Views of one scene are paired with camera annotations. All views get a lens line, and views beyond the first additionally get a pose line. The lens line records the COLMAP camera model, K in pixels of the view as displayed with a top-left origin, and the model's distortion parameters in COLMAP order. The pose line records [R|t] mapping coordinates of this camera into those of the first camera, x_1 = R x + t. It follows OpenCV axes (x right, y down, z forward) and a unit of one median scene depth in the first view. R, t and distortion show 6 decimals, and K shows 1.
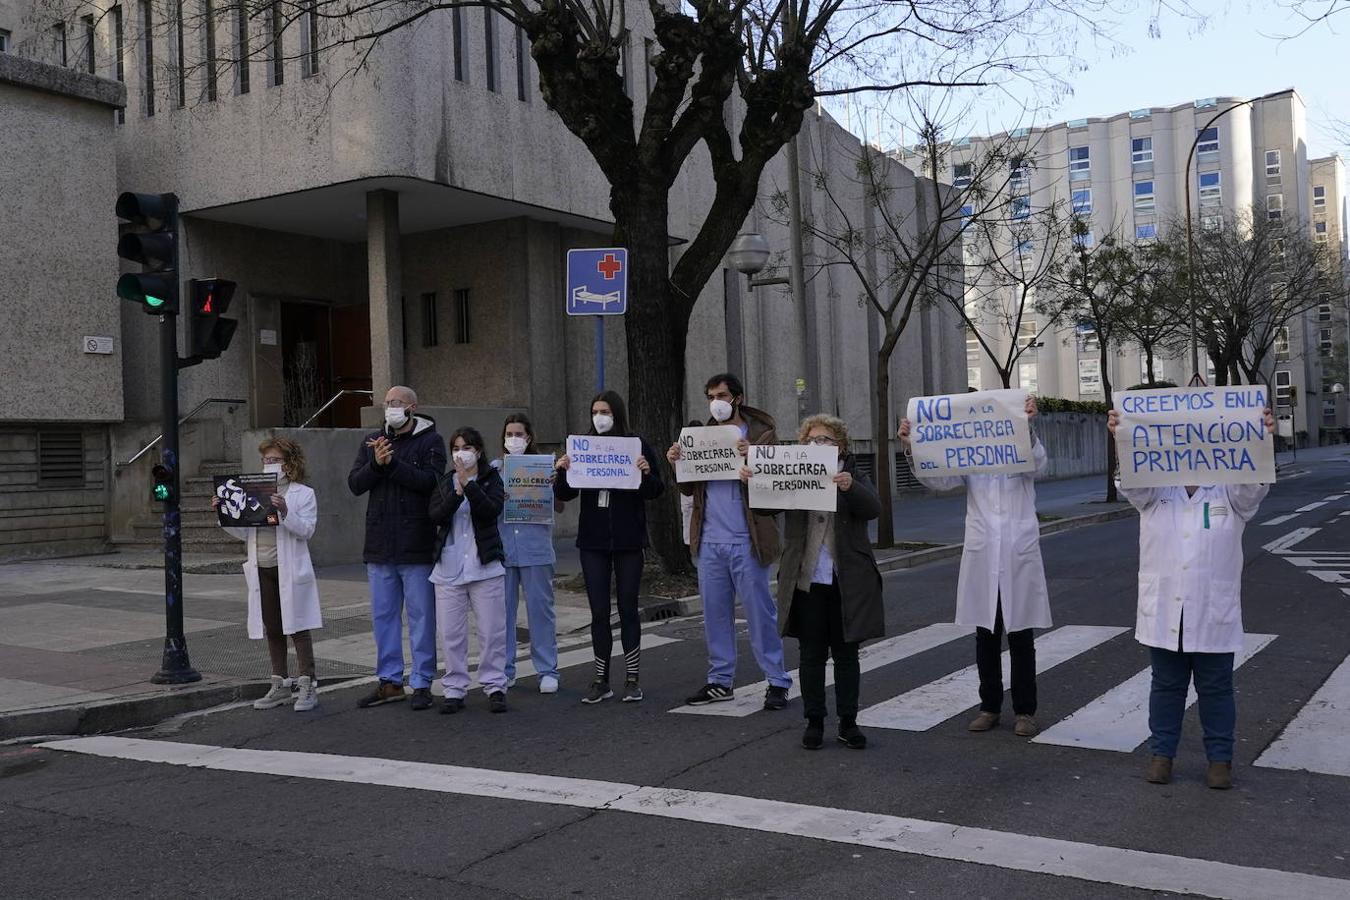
lens RADIAL K [[1437.7, 0, 675.0], [0, 1437.7, 450.0], [0, 0, 1]] dist [-0.007741, -0.007918]
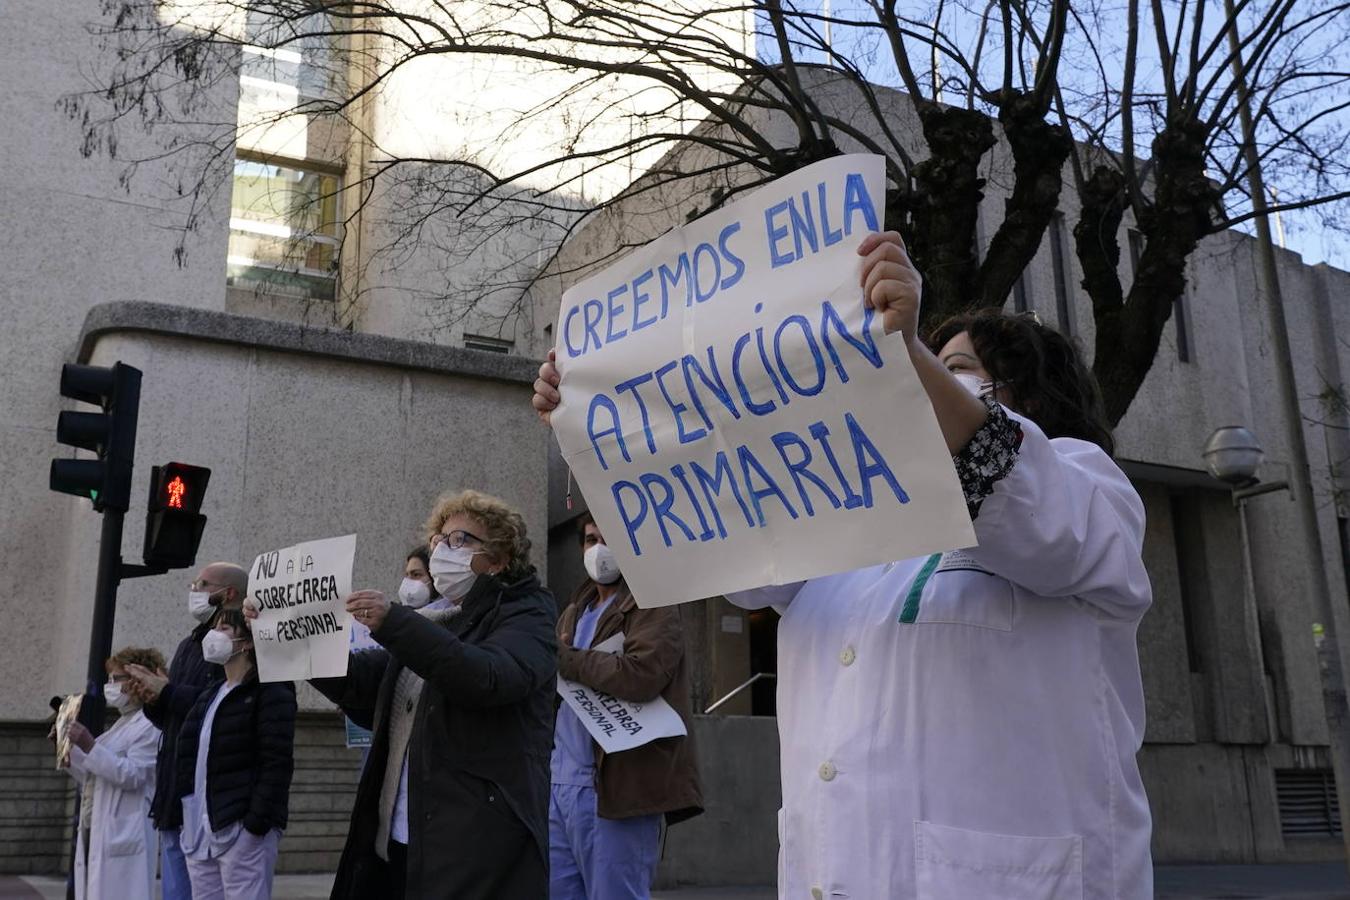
lens RADIAL K [[1437.7, 0, 675.0], [0, 1437.7, 450.0], [0, 0, 1]] dist [-0.007741, -0.007918]
pose [[0.870286, -0.112764, -0.479465, 0.297720], [-0.001764, 0.972721, -0.231973, 0.054419], [0.492544, 0.202729, 0.846346, 0.478696]]
